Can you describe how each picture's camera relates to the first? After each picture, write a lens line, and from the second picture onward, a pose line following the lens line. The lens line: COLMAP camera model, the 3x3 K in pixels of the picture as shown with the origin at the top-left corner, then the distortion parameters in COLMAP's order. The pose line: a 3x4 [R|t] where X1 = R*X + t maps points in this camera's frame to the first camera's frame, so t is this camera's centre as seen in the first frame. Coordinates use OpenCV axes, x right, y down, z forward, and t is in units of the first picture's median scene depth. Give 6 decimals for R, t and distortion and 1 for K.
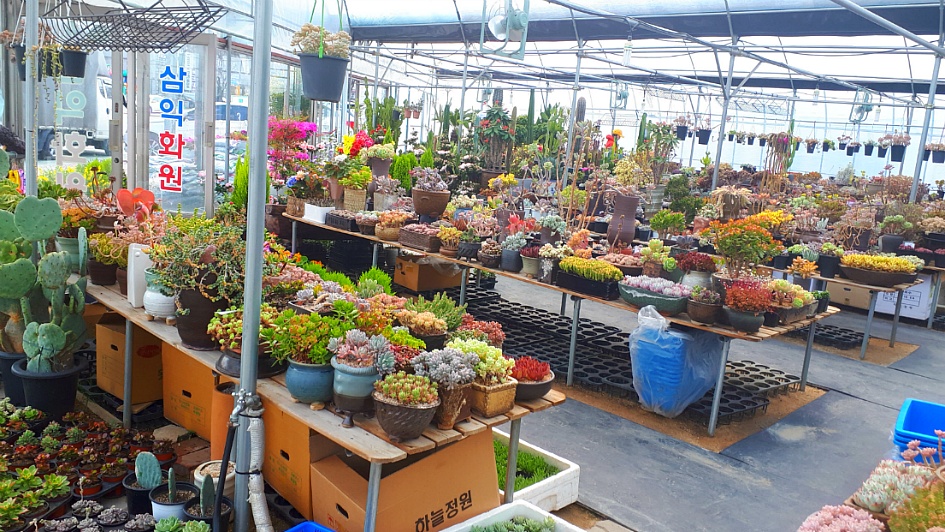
lens RADIAL K [[771.5, 0, 470.6], [0, 771.5, 267.1], [0, 0, 1]] dist [-0.002085, -0.011521]
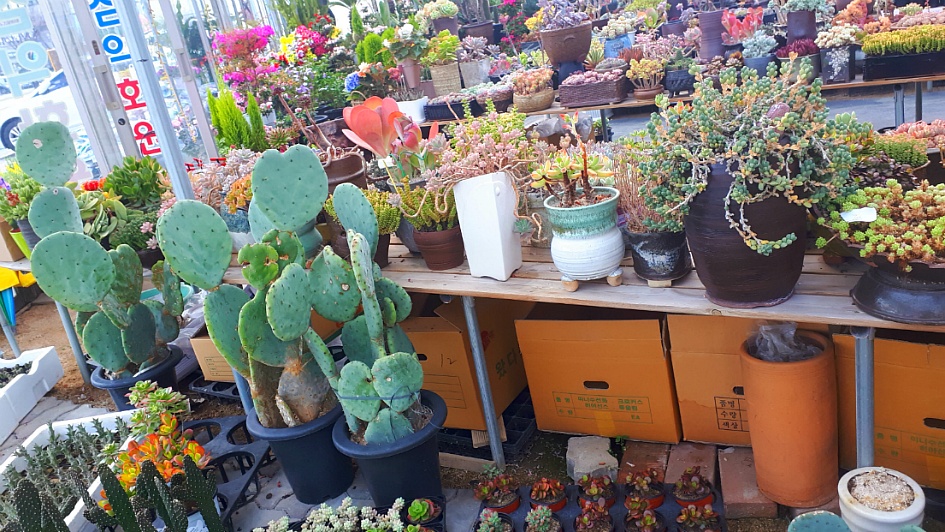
lens RADIAL K [[771.5, 0, 472.7], [0, 771.5, 262.7], [0, 0, 1]] dist [-0.002085, -0.011521]
pose [[0.935976, -0.328255, 0.127271, -0.234070], [0.306342, 0.937498, 0.165080, -0.028610], [-0.173504, -0.115523, 0.978034, 0.189650]]
